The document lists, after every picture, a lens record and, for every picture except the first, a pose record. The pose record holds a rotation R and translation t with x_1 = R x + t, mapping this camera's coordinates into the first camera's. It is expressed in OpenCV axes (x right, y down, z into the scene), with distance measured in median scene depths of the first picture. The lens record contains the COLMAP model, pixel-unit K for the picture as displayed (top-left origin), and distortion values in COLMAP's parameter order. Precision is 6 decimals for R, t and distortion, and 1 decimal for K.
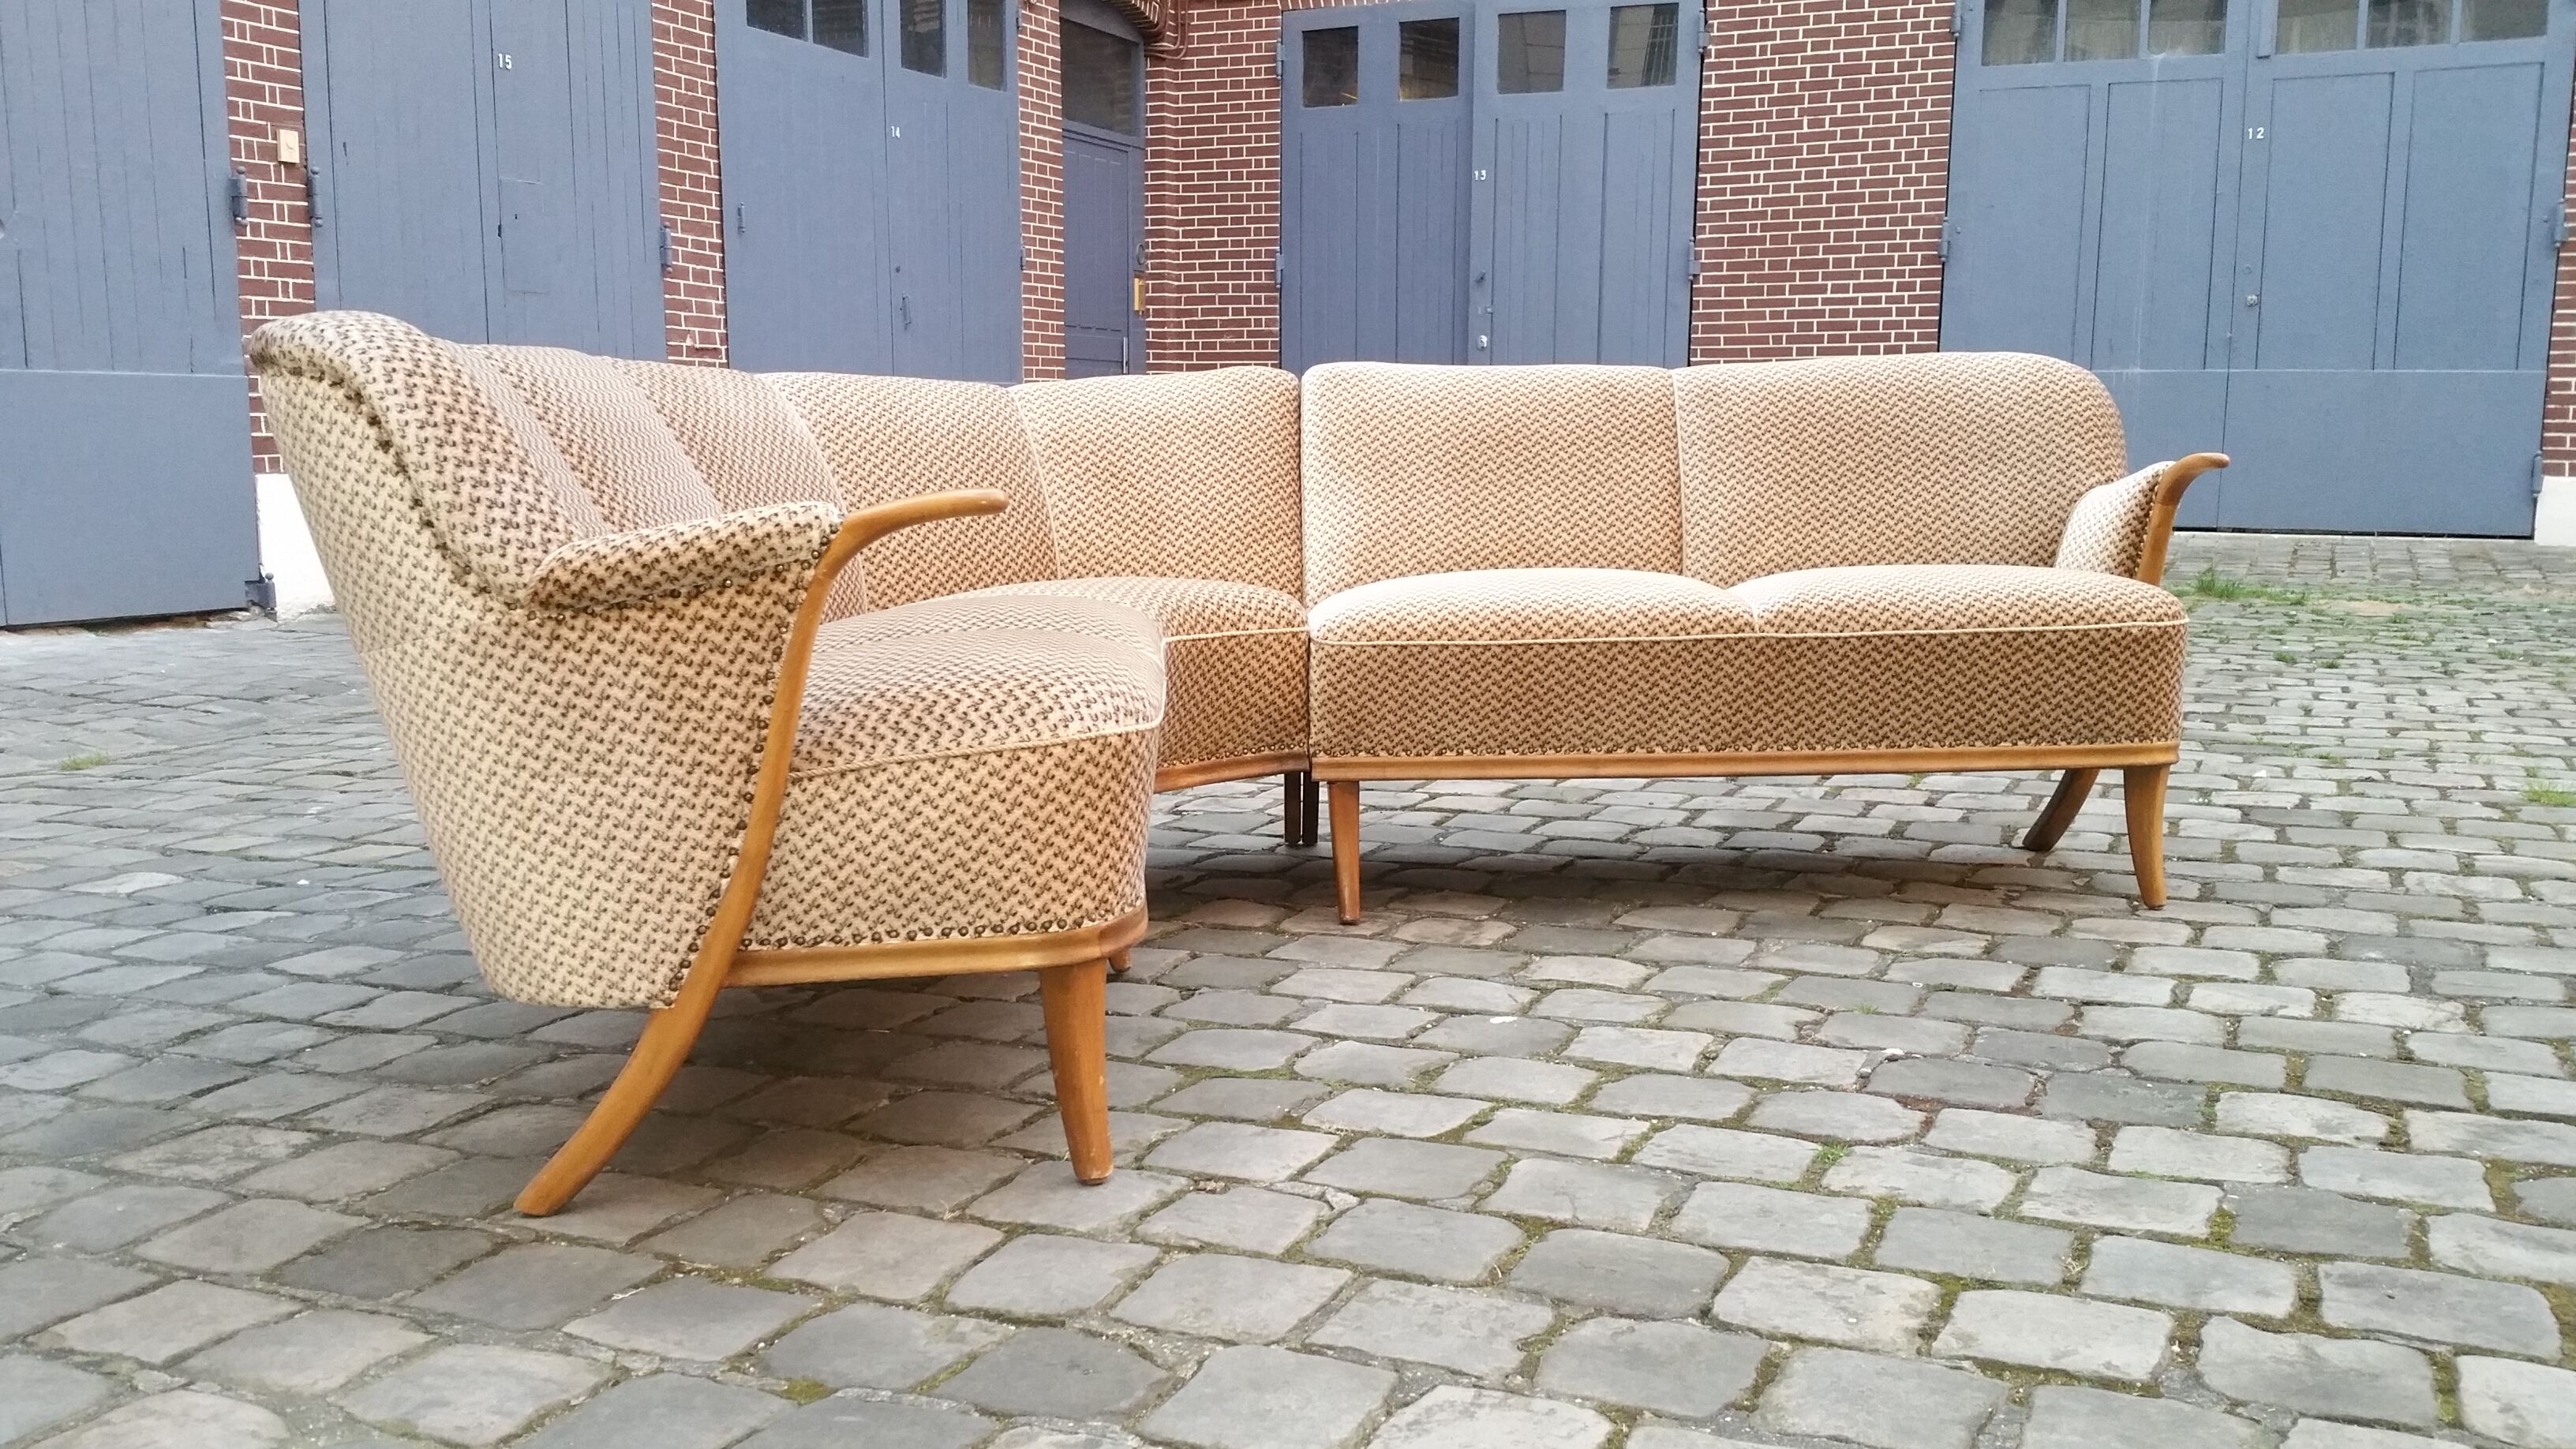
lens RADIAL K [[2257.4, 0, 1292.2], [0, 2257.4, 732.1], [0, 0, 1]] dist [0.166970, -0.360396]
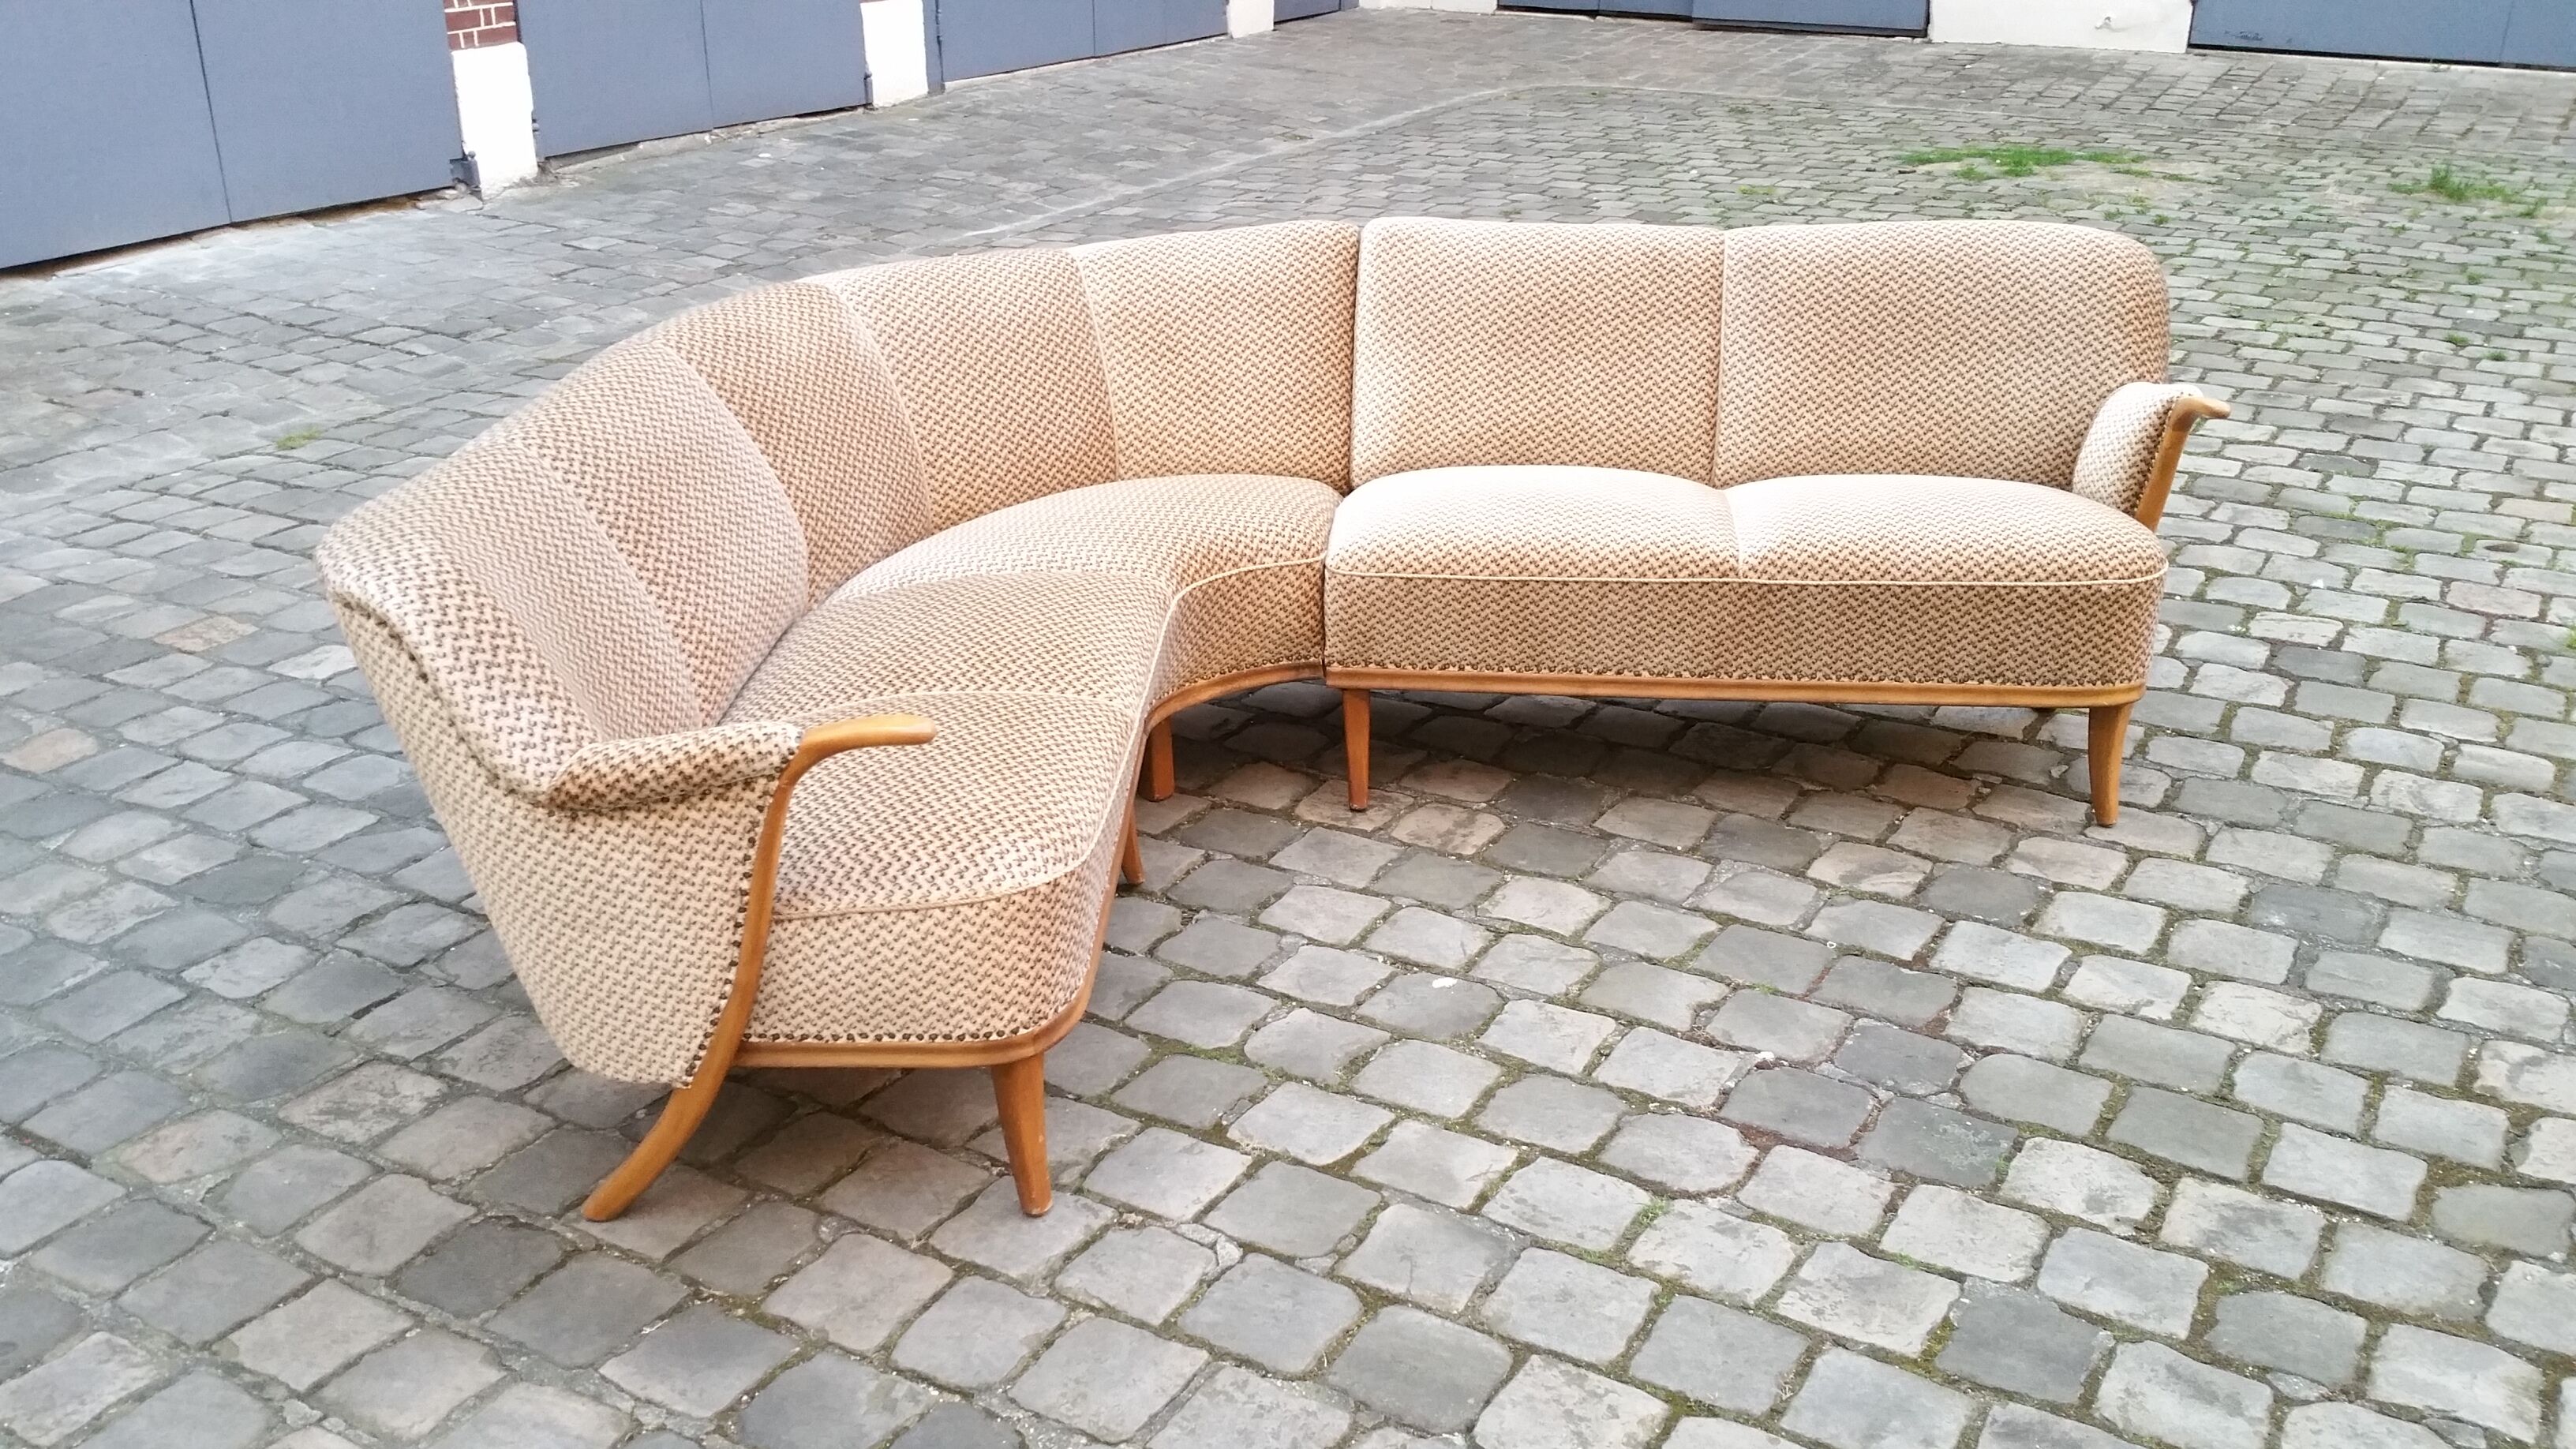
lens RADIAL K [[2277.8, 0, 1306.7], [0, 2277.8, 734.9], [0, 0, 1]] dist [0.179325, -0.401368]
pose [[0.994070, 0.046744, -0.098179, 0.157914], [-0.019391, 0.964619, 0.262934, -0.358201], [0.106996, -0.259471, 0.959806, -0.107344]]
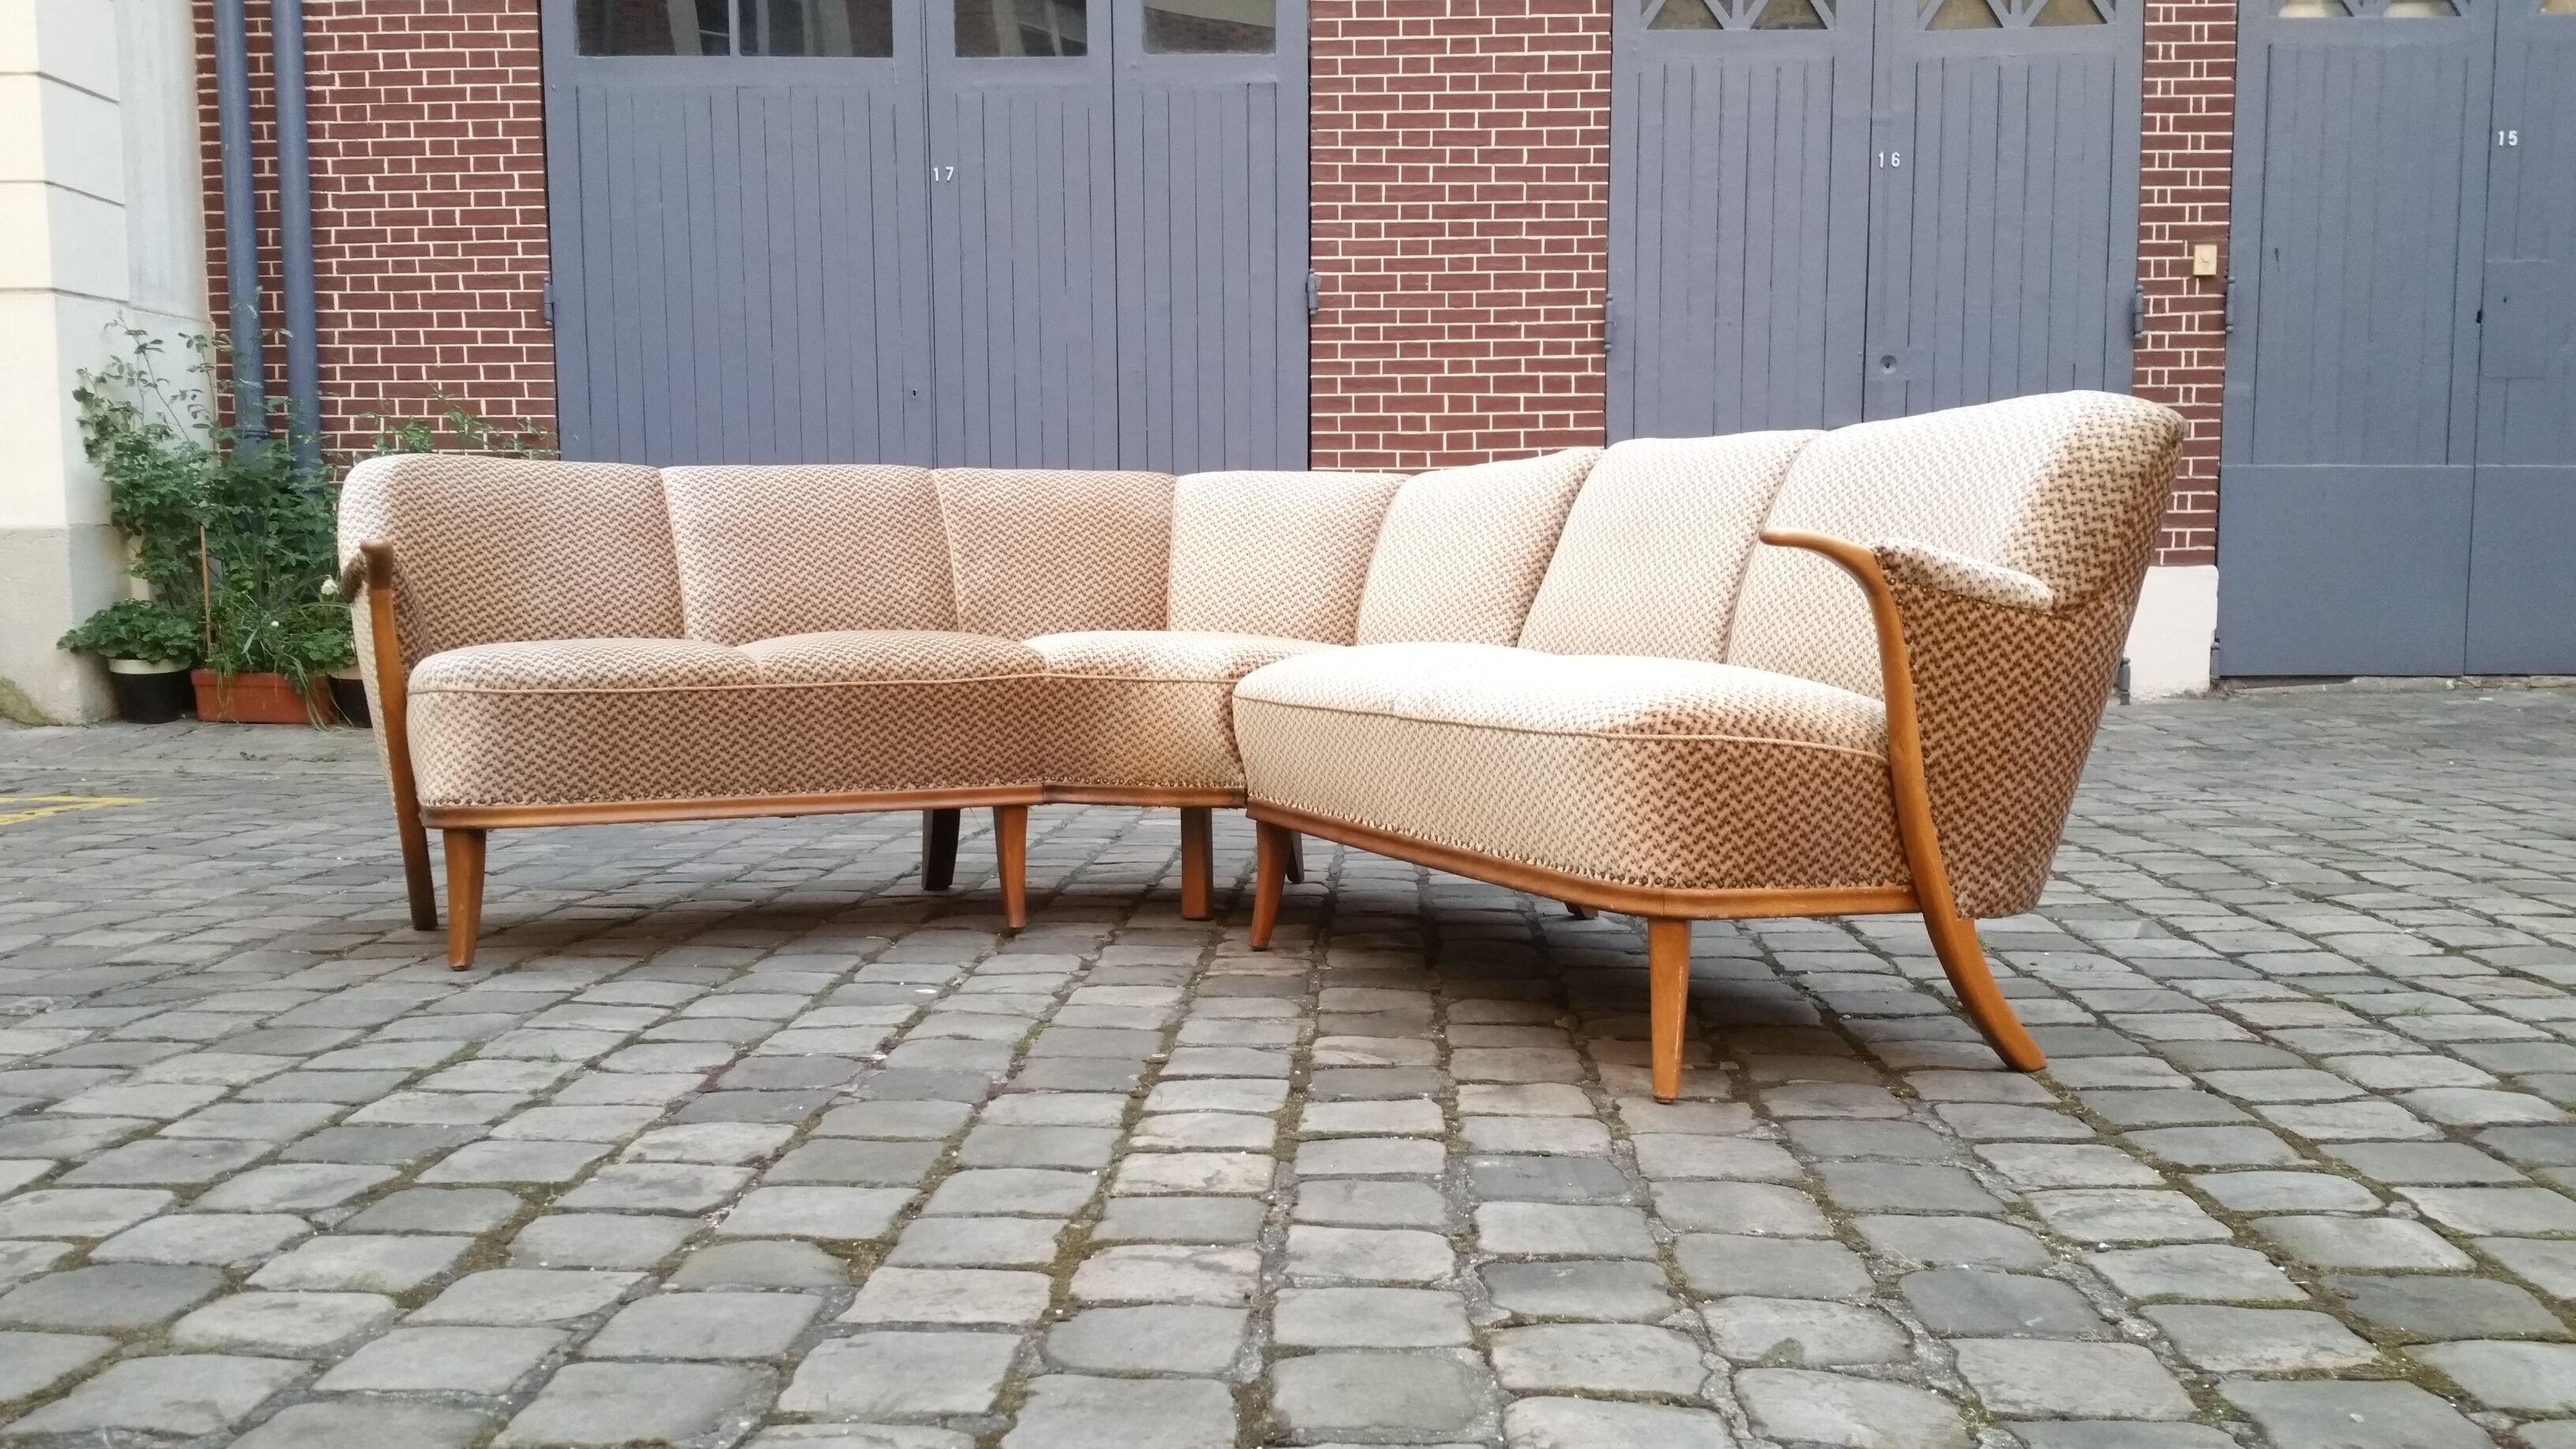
lens RADIAL K [[2277.8, 0, 1306.7], [0, 2277.8, 734.9], [0, 0, 1]] dist [0.179325, -0.401368]
pose [[0.375957, 0.076089, -0.923508, 1.542966], [-0.117989, 0.992442, 0.033735, -0.088644], [0.919095, 0.096281, 0.382093, 0.848099]]
